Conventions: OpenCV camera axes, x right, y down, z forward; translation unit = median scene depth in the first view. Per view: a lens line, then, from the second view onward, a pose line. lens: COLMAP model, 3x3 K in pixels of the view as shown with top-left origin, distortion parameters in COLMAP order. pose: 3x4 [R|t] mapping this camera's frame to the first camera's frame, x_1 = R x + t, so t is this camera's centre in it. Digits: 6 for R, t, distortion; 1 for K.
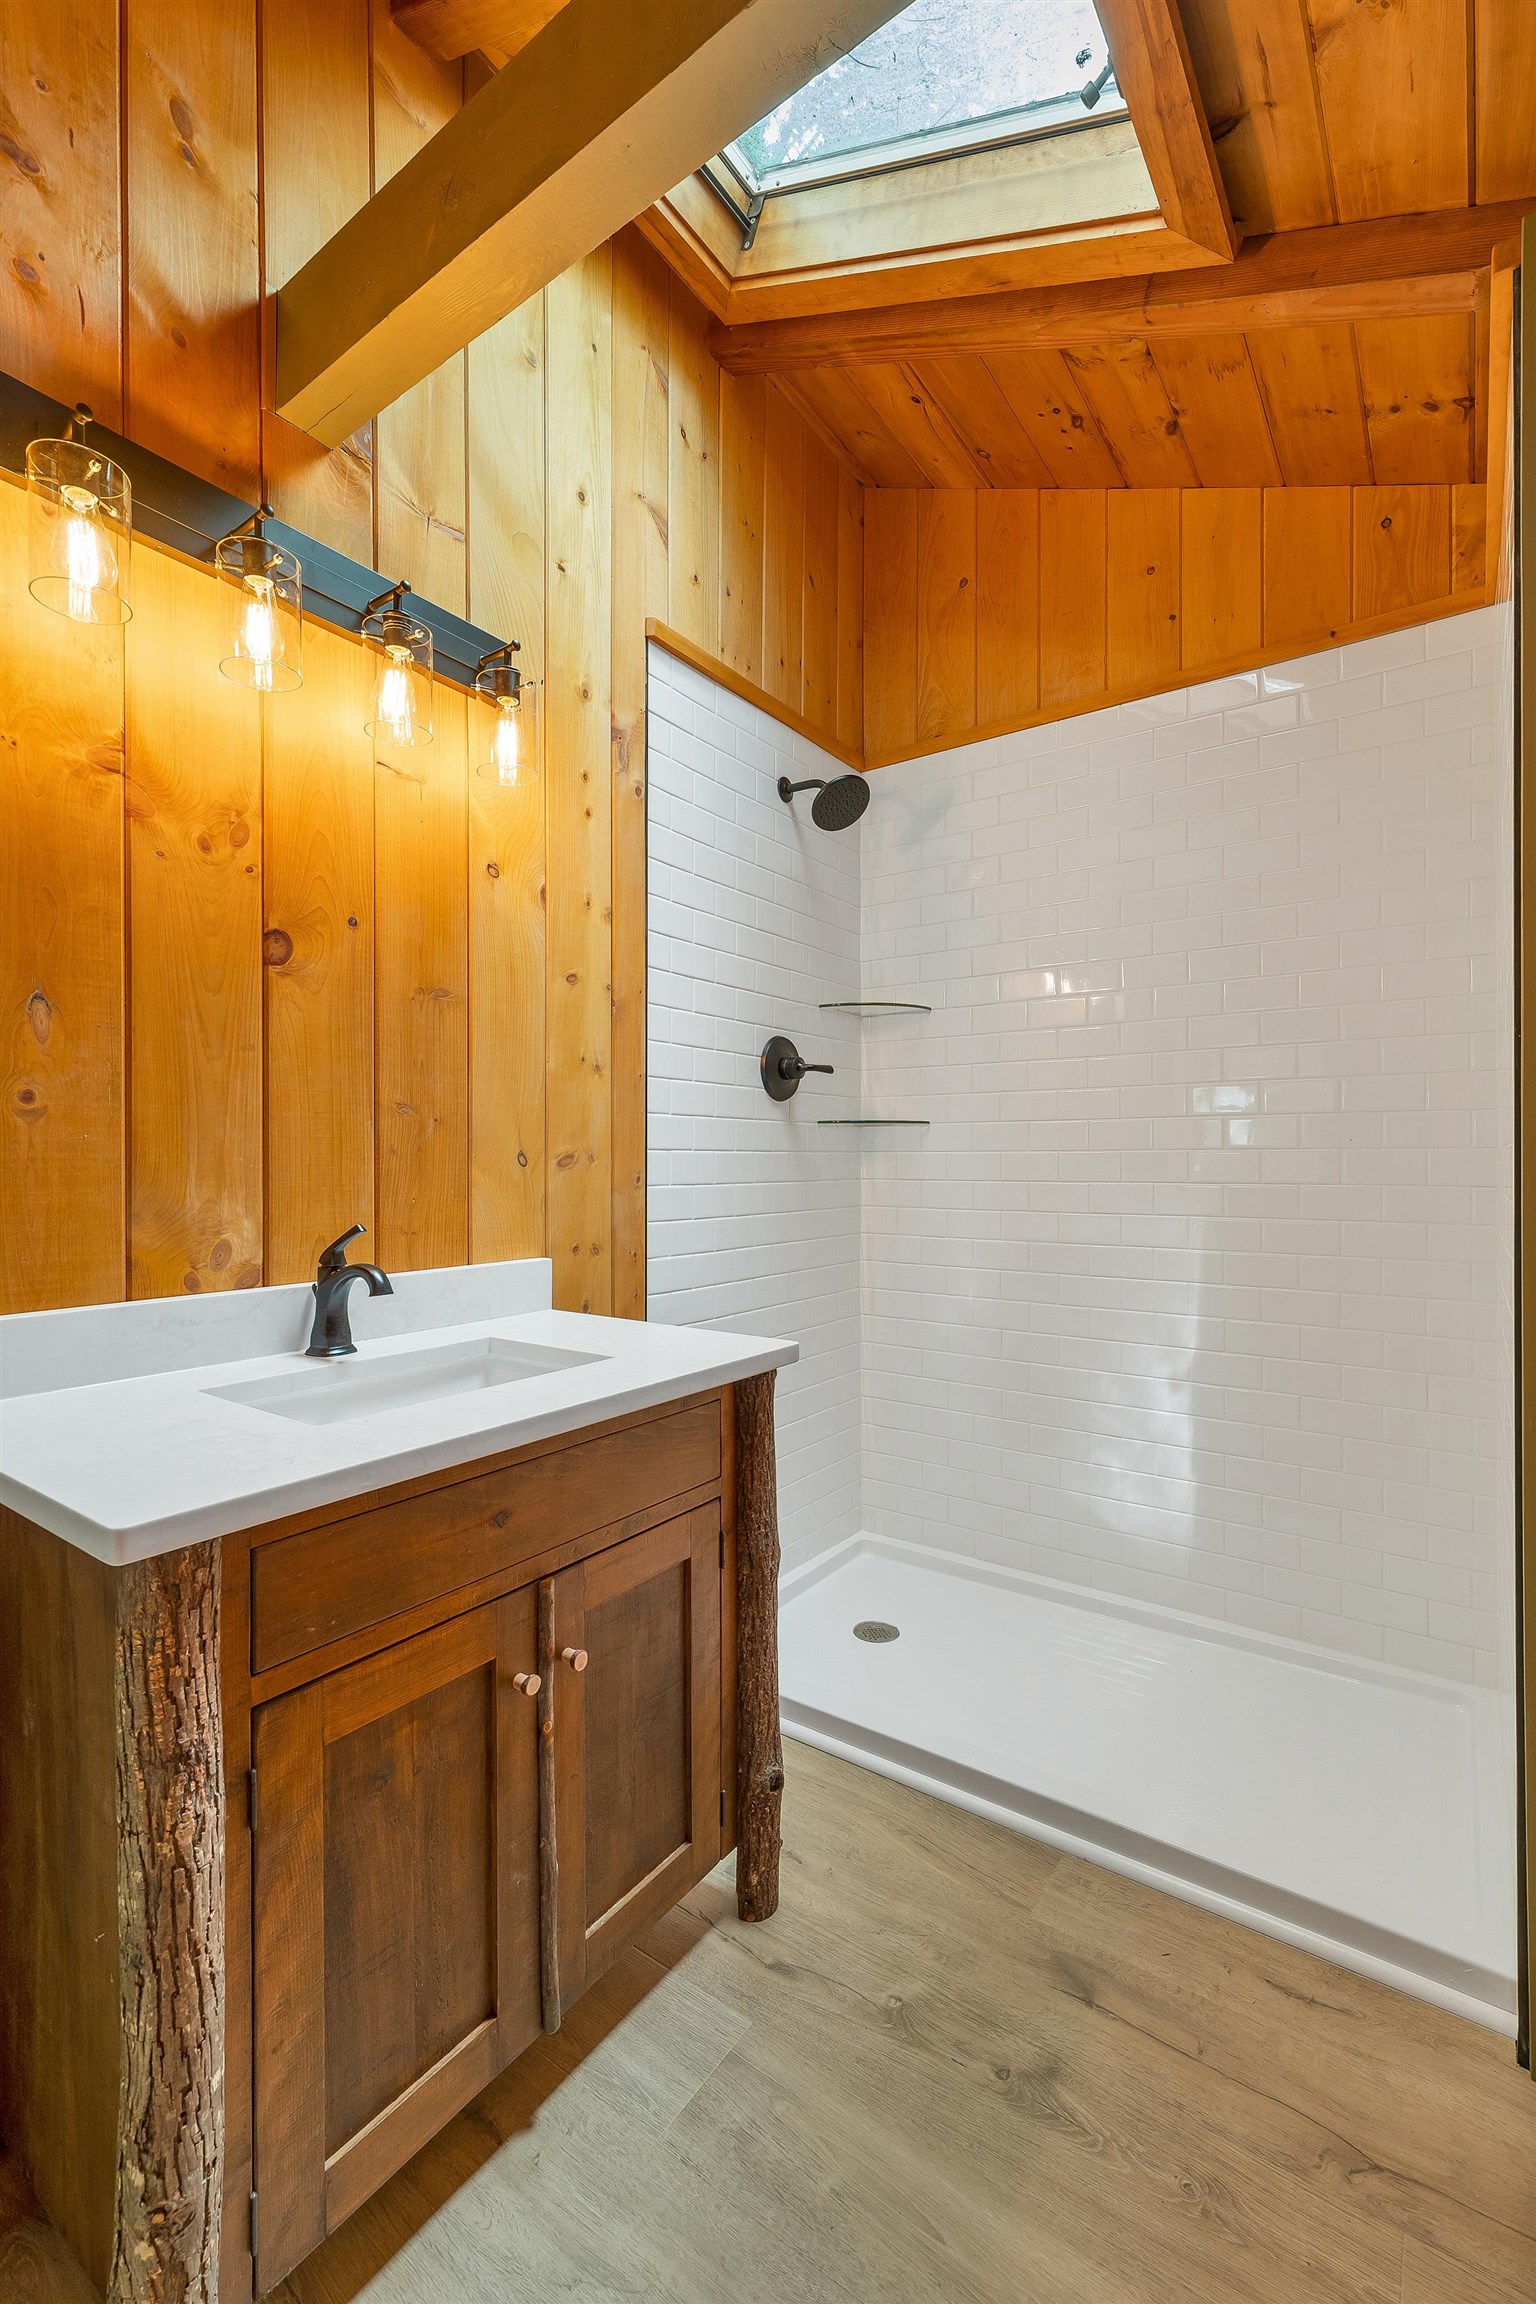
lens RADIAL K [[963.4, 0, 771.4], [0, 963.4, 1154.6], [0, 0, 1]] dist [-0.000009, 0.000046]
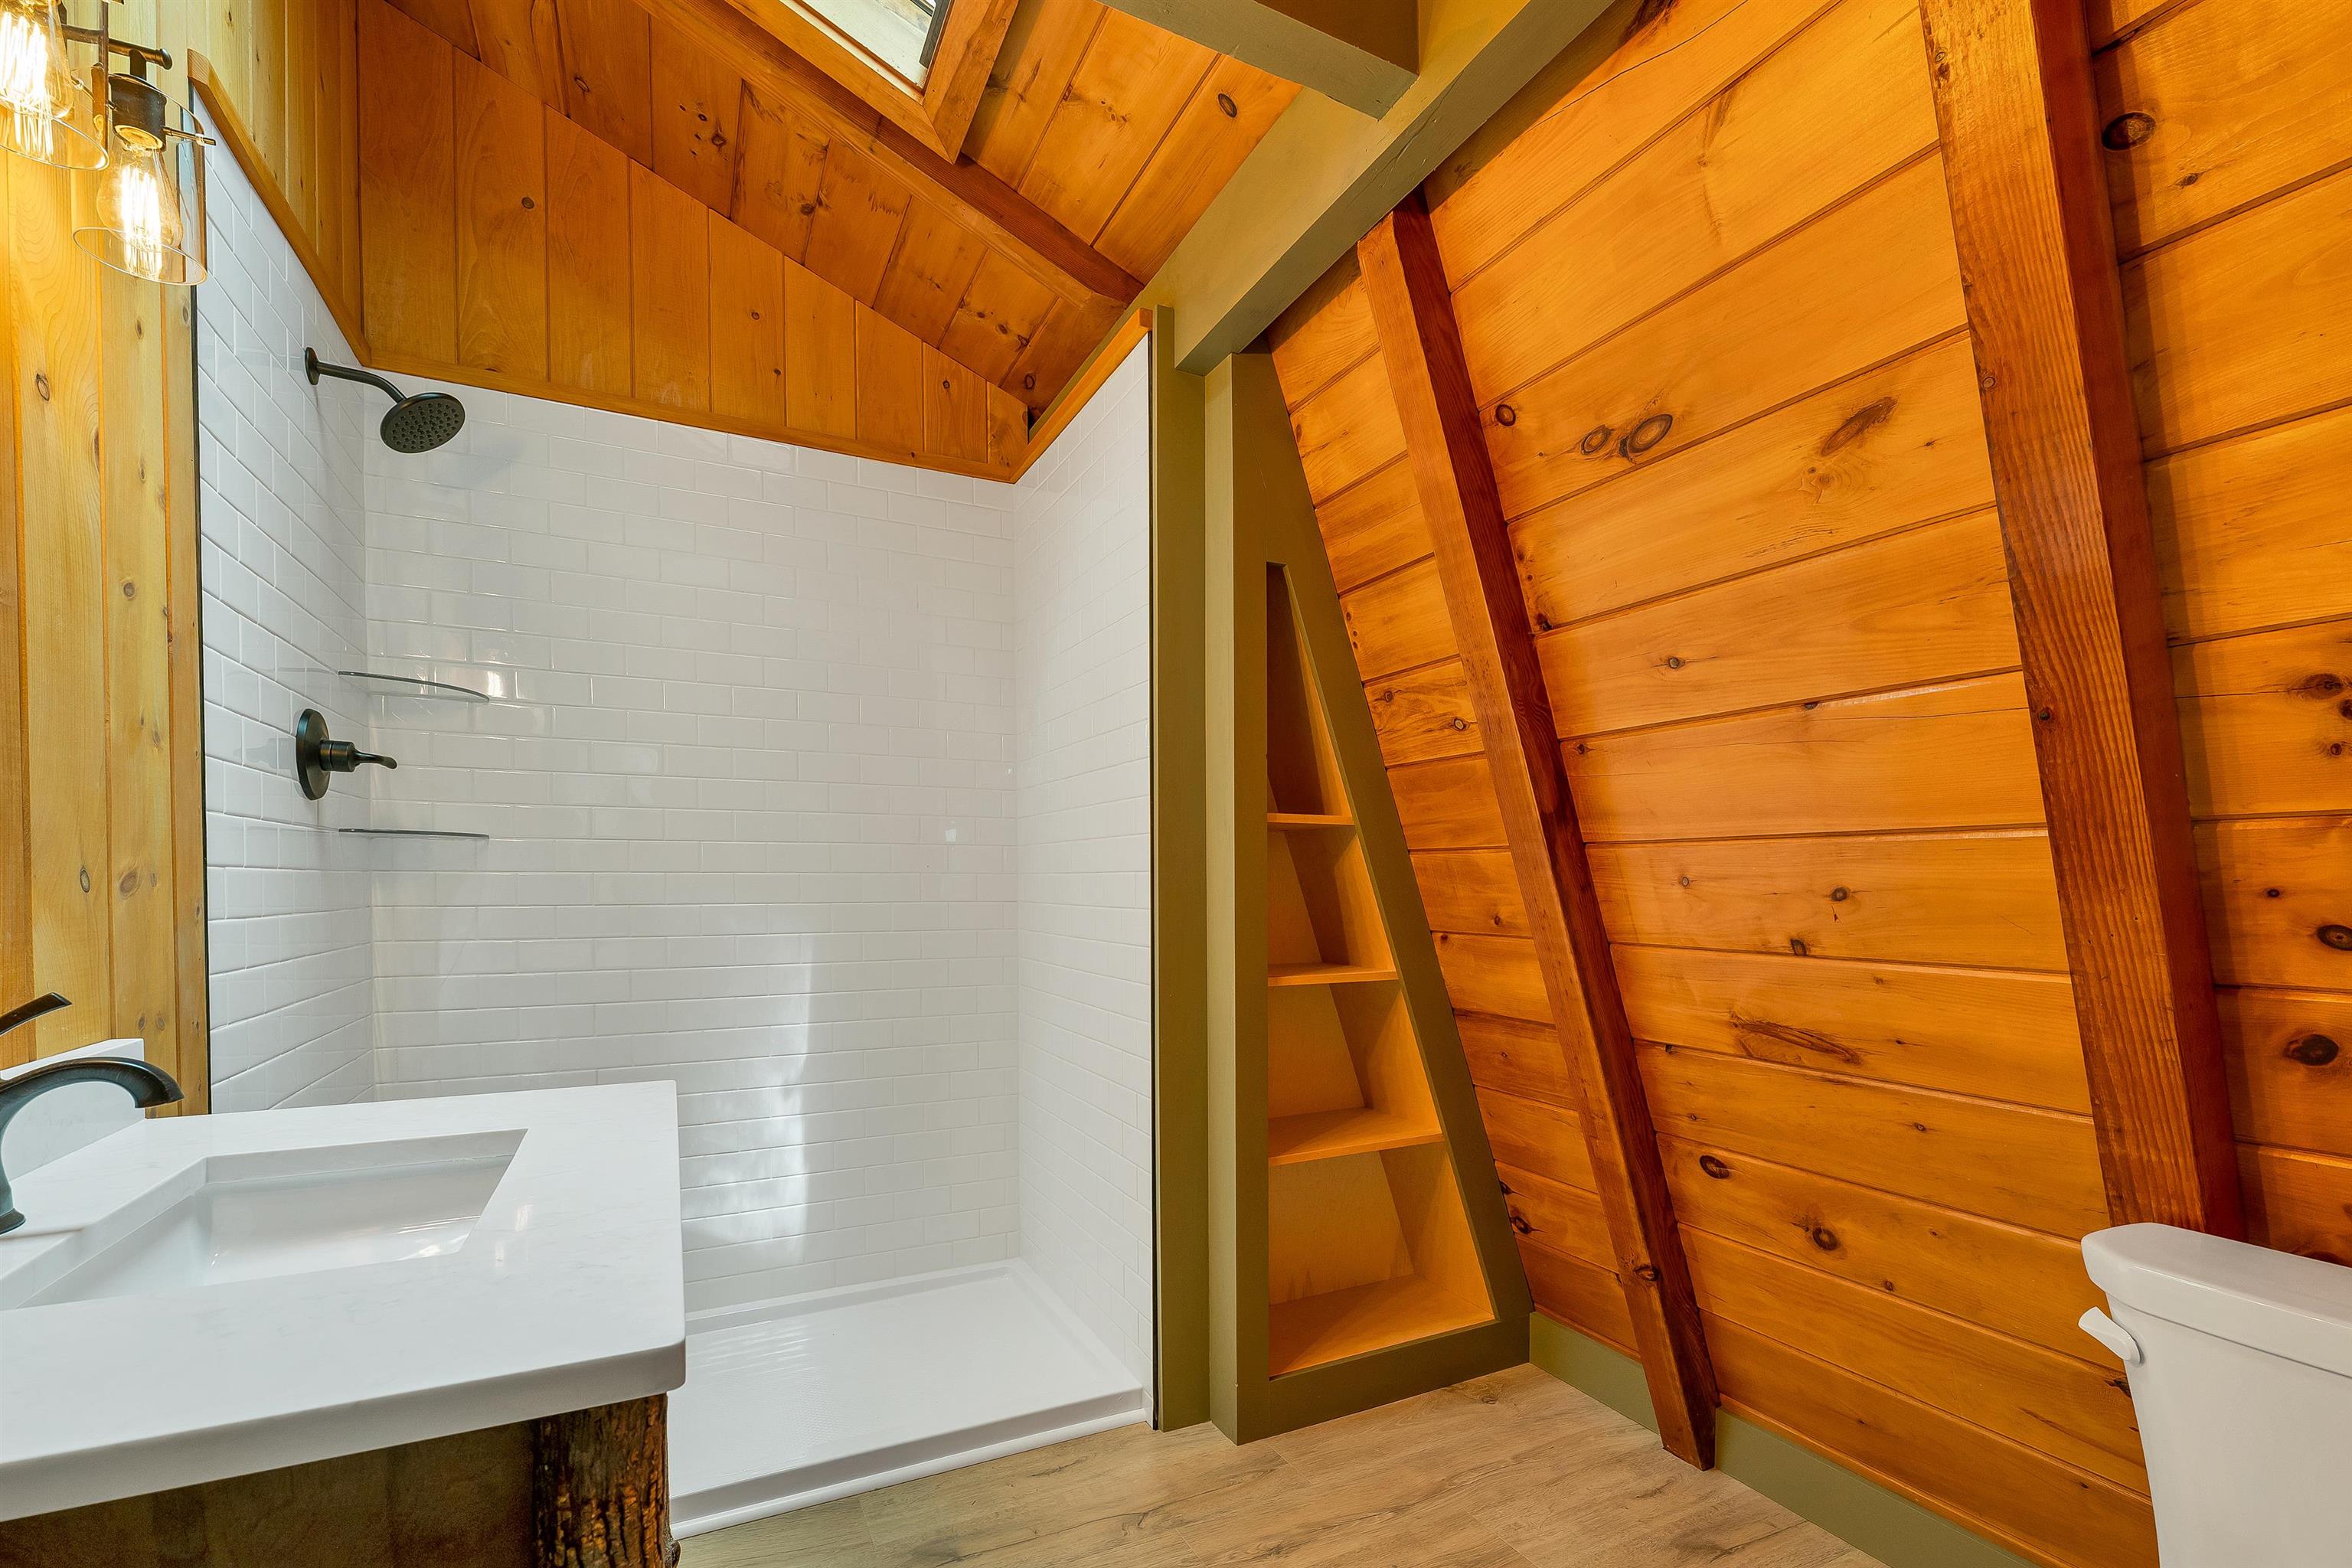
lens RADIAL K [[990.7, 0, 1203.3], [0, 990.7, 889.6], [0, 0, 1]] dist [-0.003585, 0.000075]
pose [[0.477340, -0.003115, 0.878713, -0.399256], [-0.009151, 0.999922, 0.008516, -0.000475], [-0.878671, -0.012106, 0.477274, 0.074451]]
